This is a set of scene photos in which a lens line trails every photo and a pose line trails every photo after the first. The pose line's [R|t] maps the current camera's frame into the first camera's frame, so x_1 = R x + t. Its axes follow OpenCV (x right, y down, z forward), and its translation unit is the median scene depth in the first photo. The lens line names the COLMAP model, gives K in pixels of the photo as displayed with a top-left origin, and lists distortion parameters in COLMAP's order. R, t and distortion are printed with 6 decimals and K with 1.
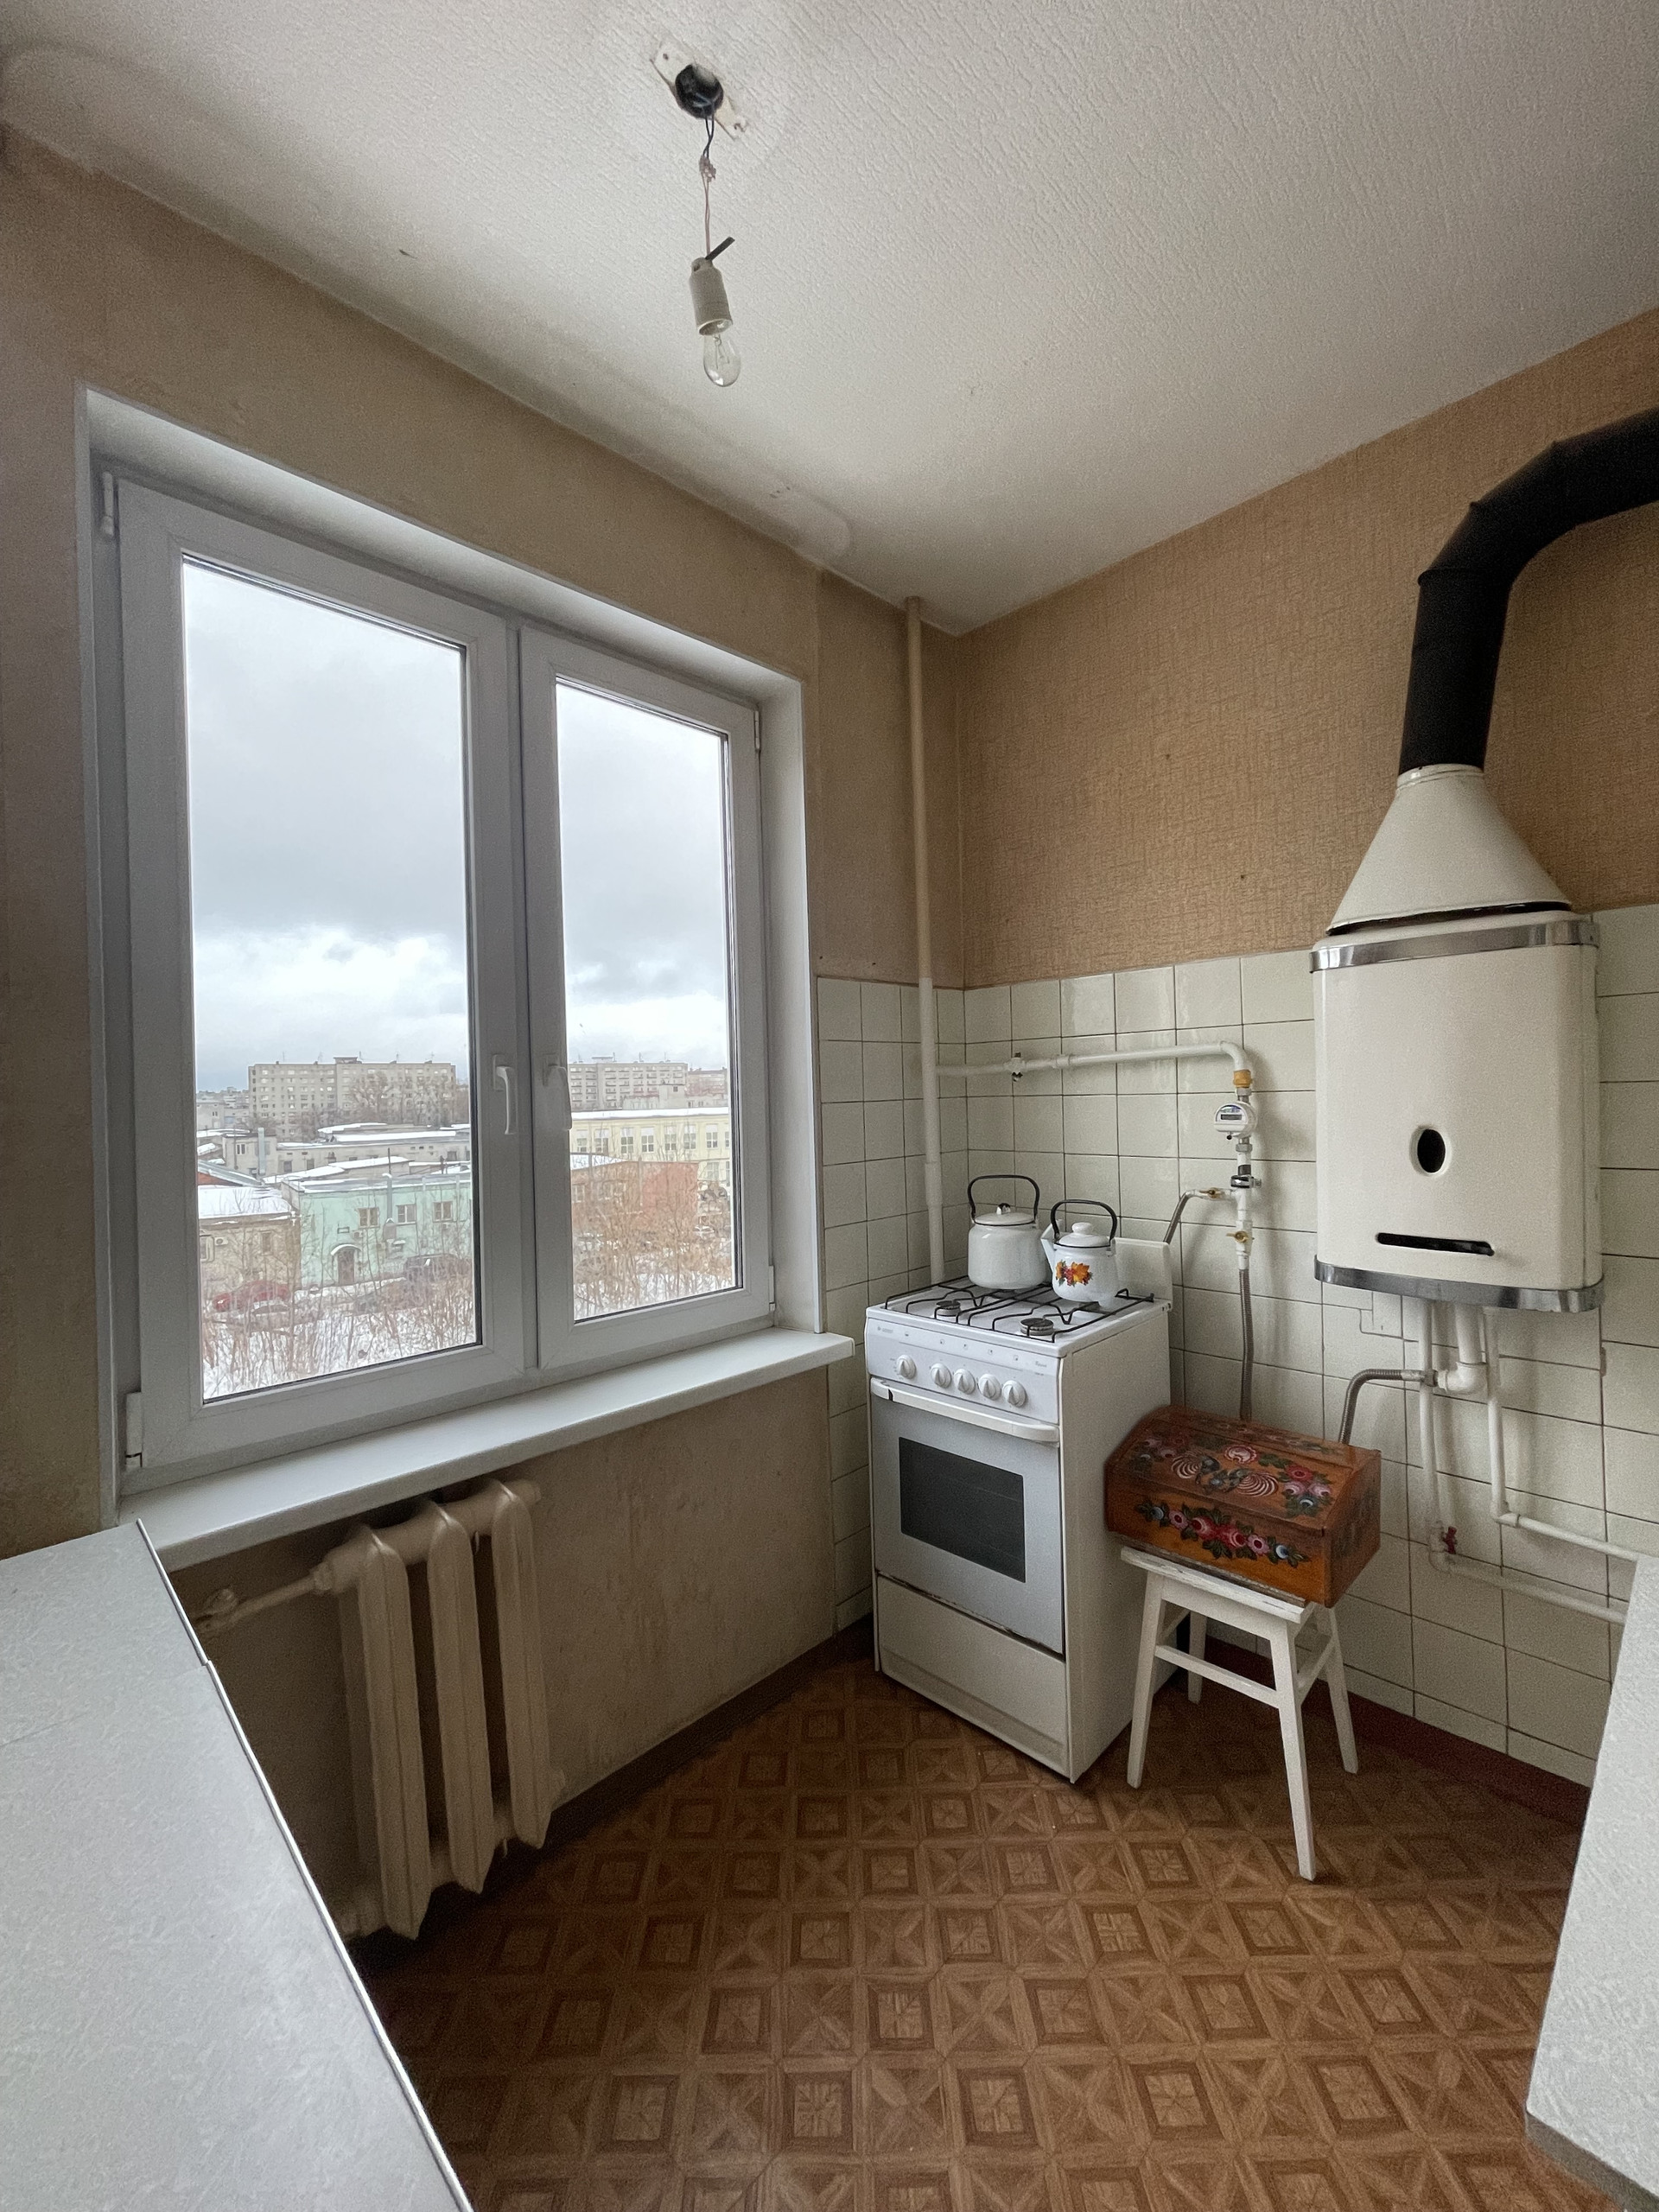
lens RADIAL K [[901.2, 0, 832.7], [0, 901.2, 1096.8], [0, 0, 1]] dist [0.002021, 0.000966]
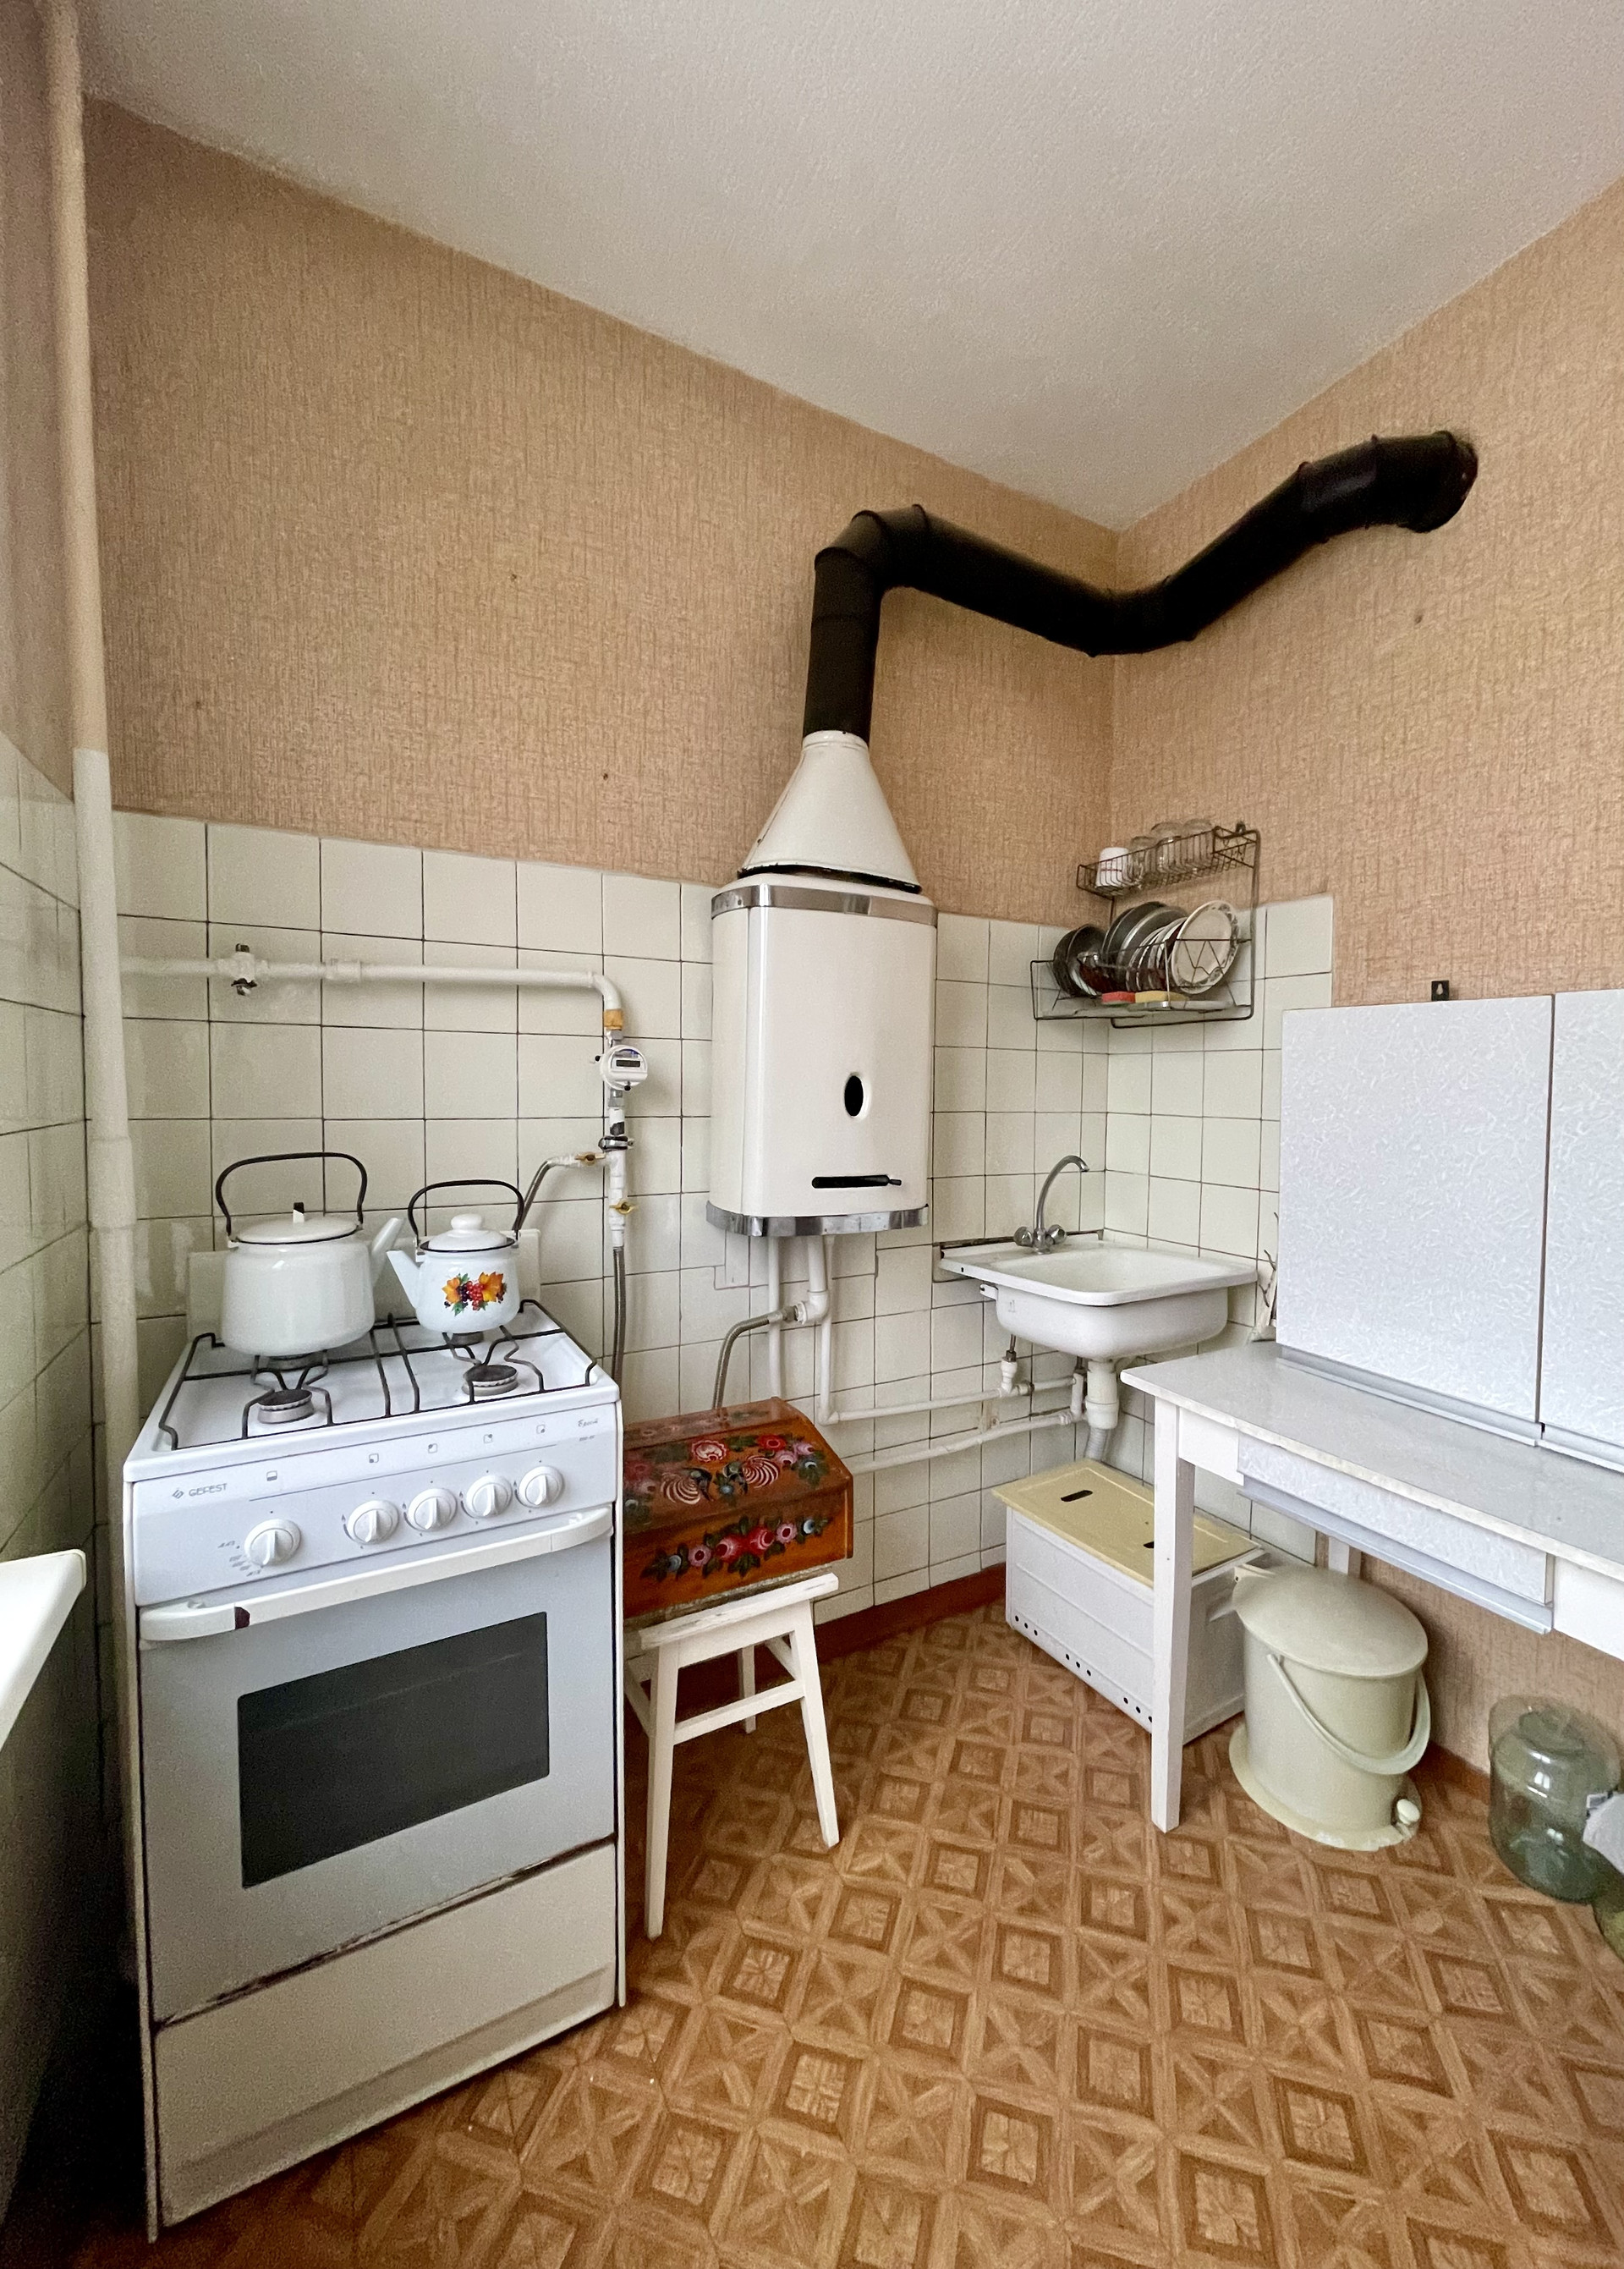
lens RADIAL K [[915.9, 0, 824.9], [0, 915.9, 1126.9], [0, 0, 1]] dist [-0.002855, 0.000168]
pose [[0.260359, -0.014545, 0.965402, -0.352030], [-0.017496, 0.999651, 0.019780, 0.066160], [-0.965353, -0.022041, 0.260014, 0.659664]]
